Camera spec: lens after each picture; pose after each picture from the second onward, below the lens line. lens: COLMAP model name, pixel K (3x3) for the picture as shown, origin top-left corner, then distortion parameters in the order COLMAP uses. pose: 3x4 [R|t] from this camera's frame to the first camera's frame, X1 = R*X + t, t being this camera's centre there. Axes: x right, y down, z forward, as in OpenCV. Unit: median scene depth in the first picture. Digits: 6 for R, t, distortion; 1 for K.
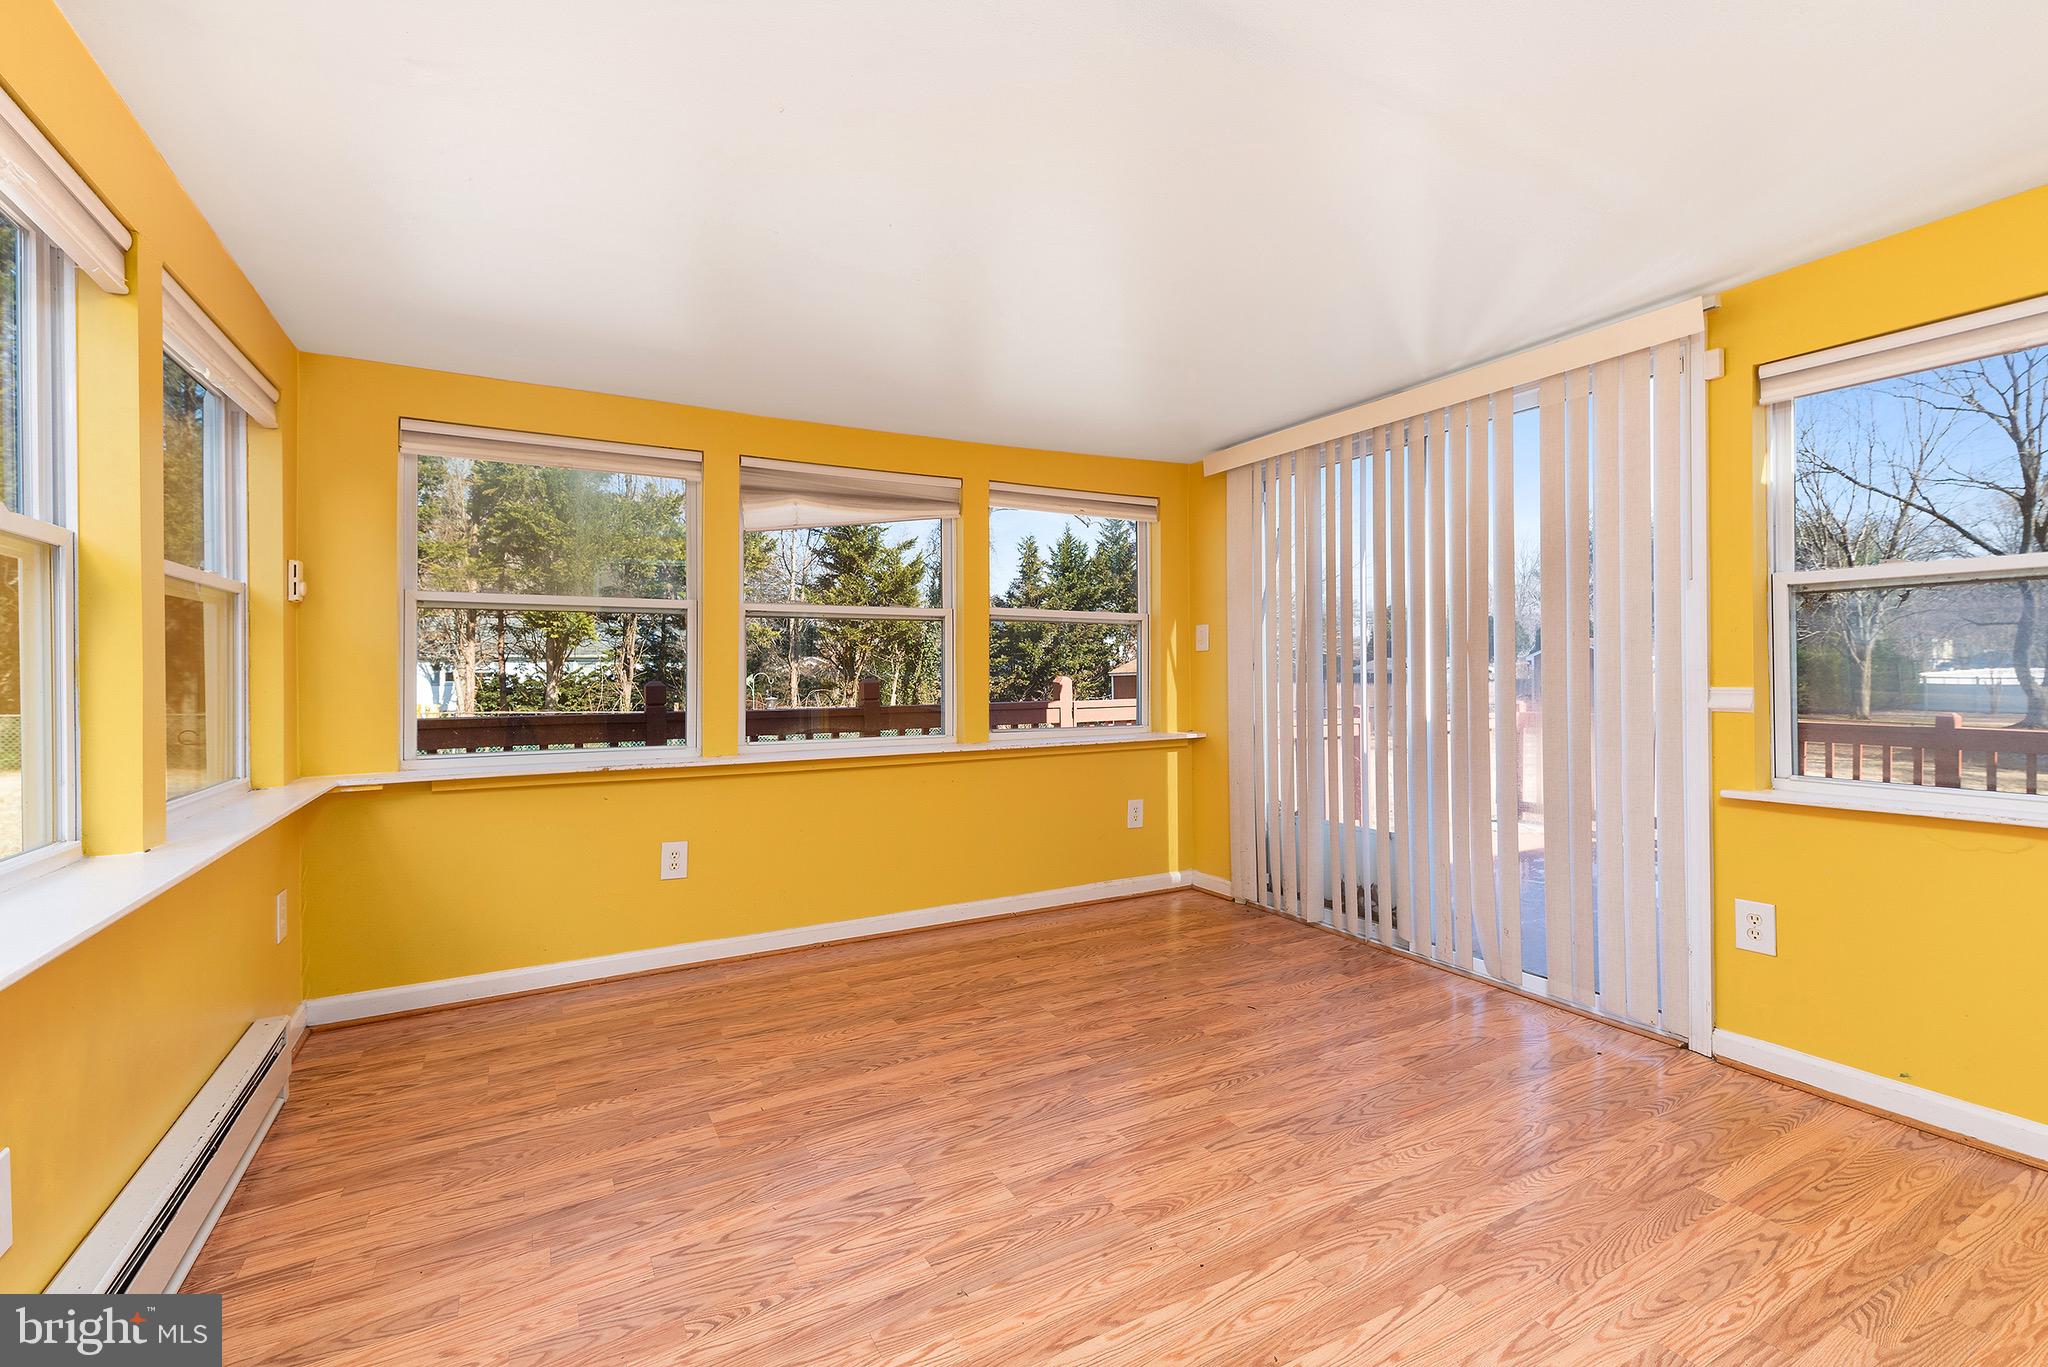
lens RADIAL K [[887.0, 0, 1022.2], [0, 887.0, 670.4], [0, 0, 1]] dist [0.000026, -0.000151]
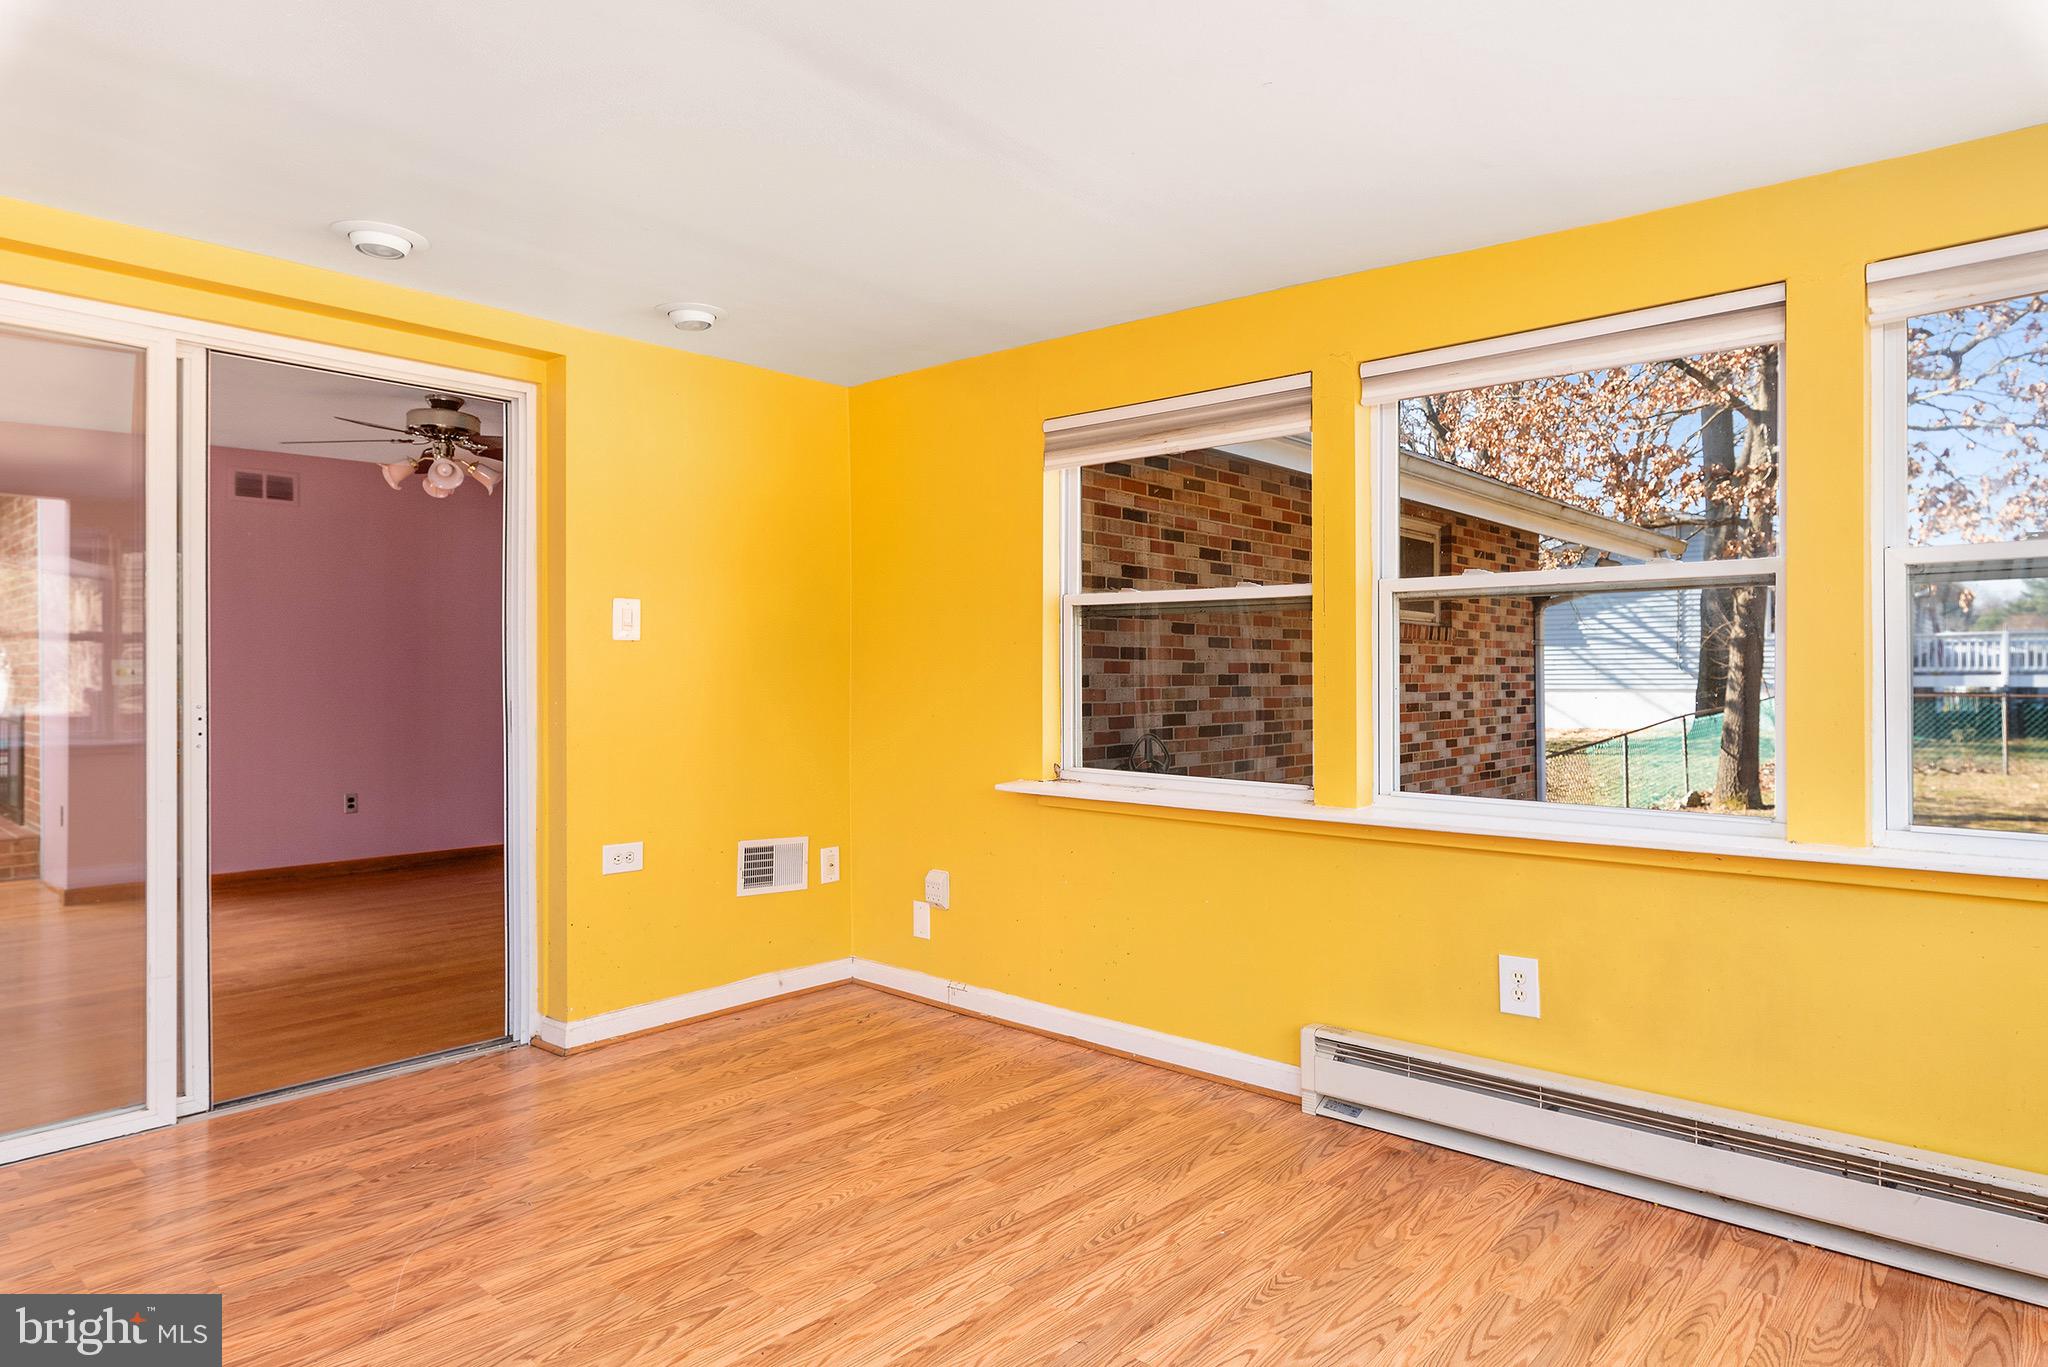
lens RADIAL K [[1194.0, 0, 1024.0], [0, 1194.0, 683.5], [0, 0, 1]] dist [-0.001365, -0.000389]
pose [[-0.948711, 0.009936, -0.315989, -0.065049], [0.007546, 0.999933, 0.008786, -0.012261], [0.316055, 0.005951, -0.948722, 2.117046]]
